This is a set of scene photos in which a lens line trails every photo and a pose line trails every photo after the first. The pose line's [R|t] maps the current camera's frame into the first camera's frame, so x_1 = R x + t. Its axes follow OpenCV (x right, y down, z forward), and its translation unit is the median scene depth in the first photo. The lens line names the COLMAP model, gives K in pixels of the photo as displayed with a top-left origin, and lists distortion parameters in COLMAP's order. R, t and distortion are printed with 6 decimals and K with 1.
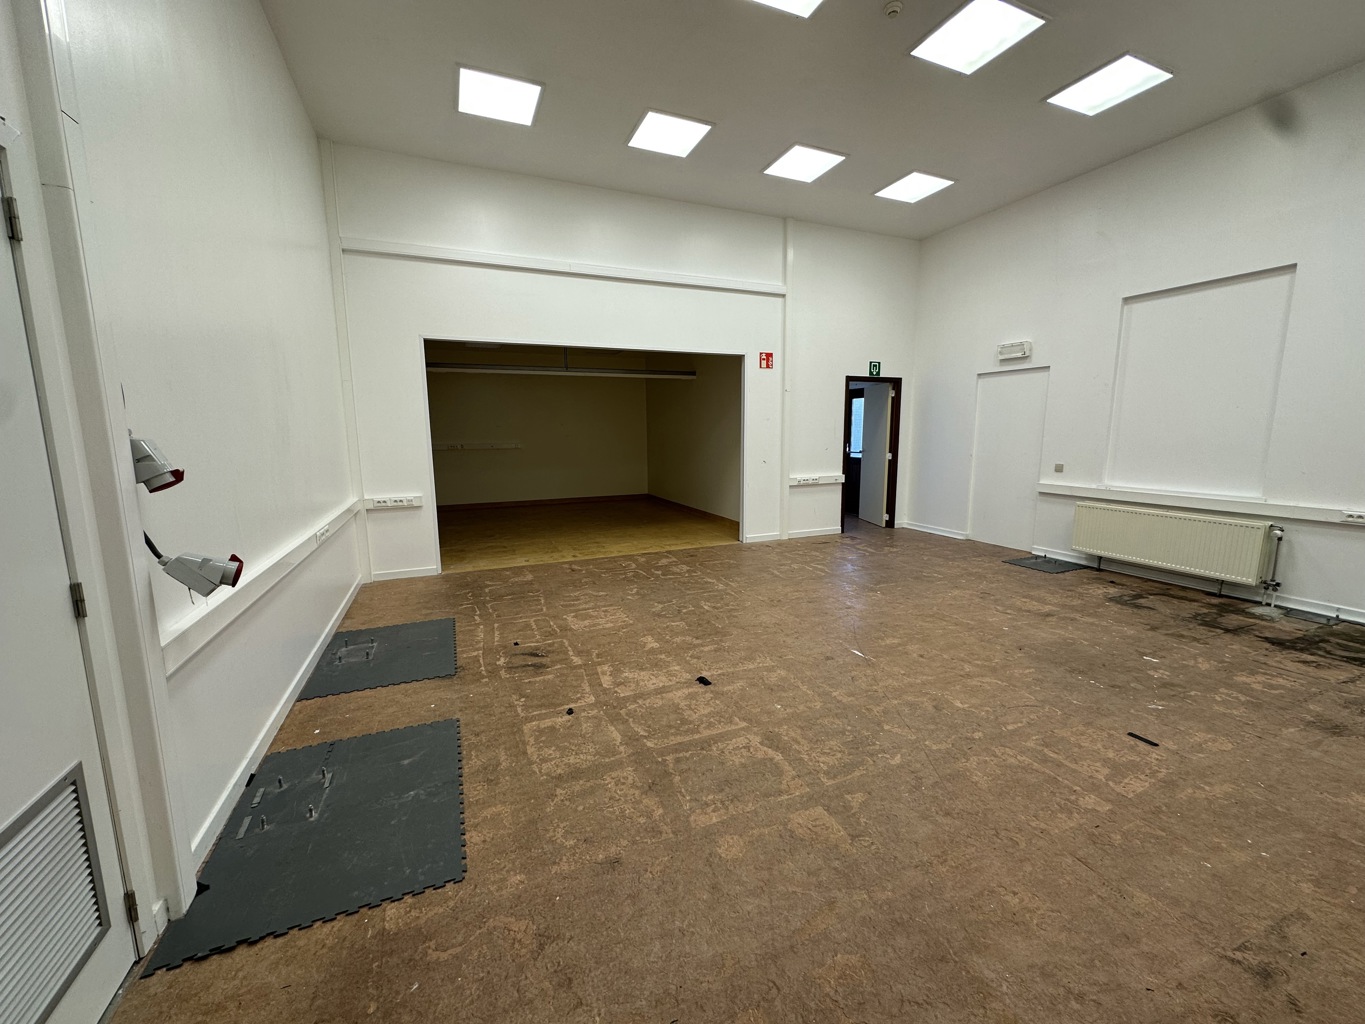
lens RADIAL K [[543.9, 0, 684.8], [0, 543.9, 510.1], [0, 0, 1]] dist [-0.002829, 0.000514]
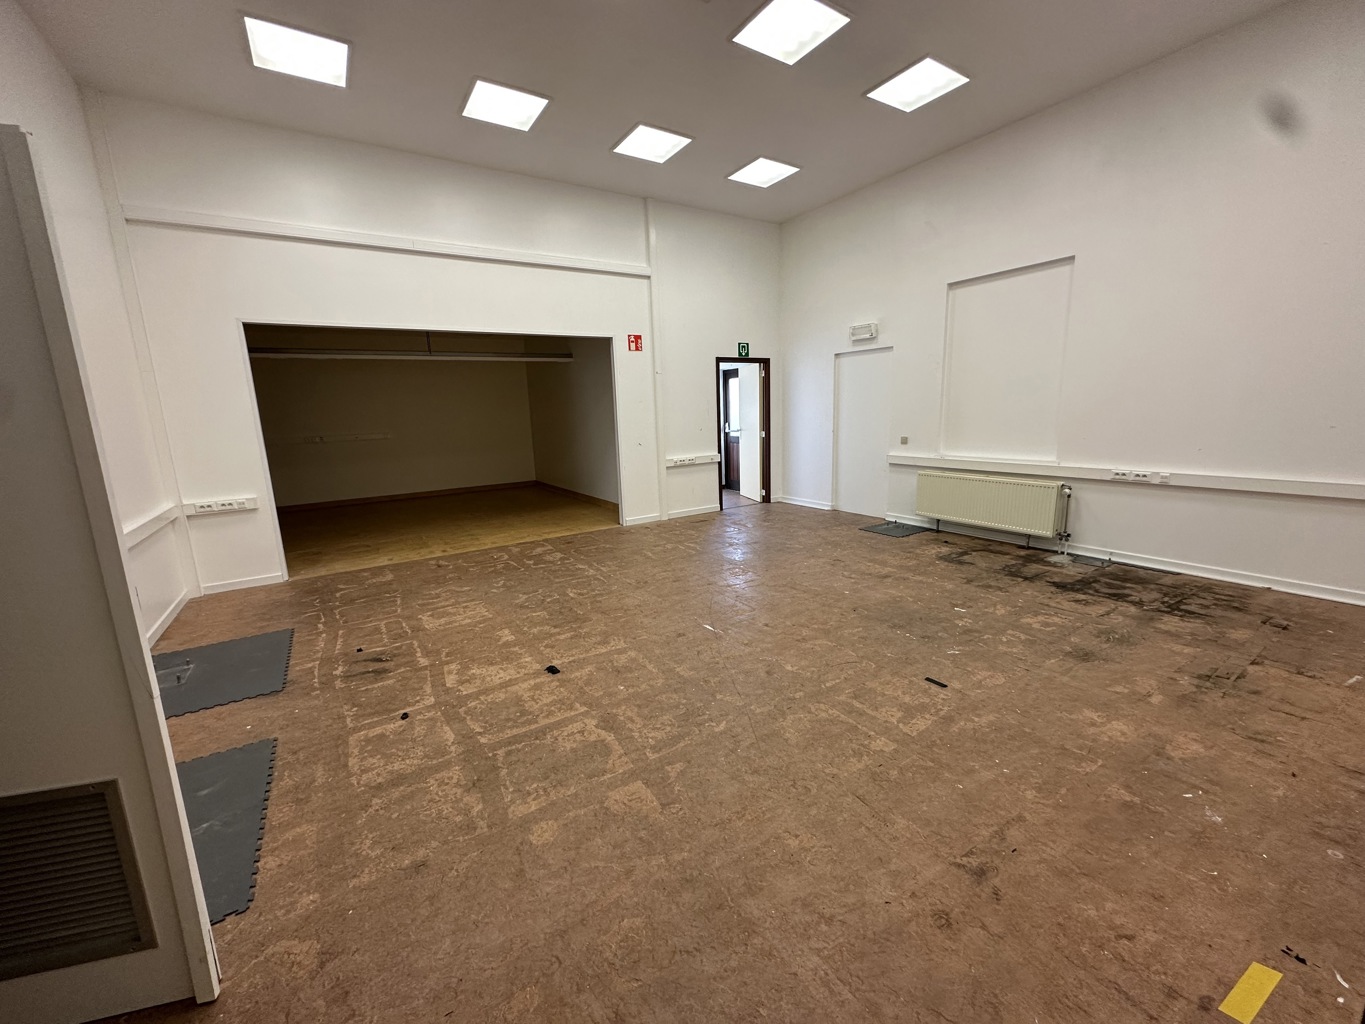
lens RADIAL K [[543.9, 0, 684.6], [0, 543.9, 509.4], [0, 0, 1]] dist [-0.002829, 0.000514]
pose [[0.985573, -0.056739, 0.159459, 0.111388], [0.051247, 0.997949, 0.038352, -0.005923], [-0.161308, -0.029626, 0.986459, -0.016367]]
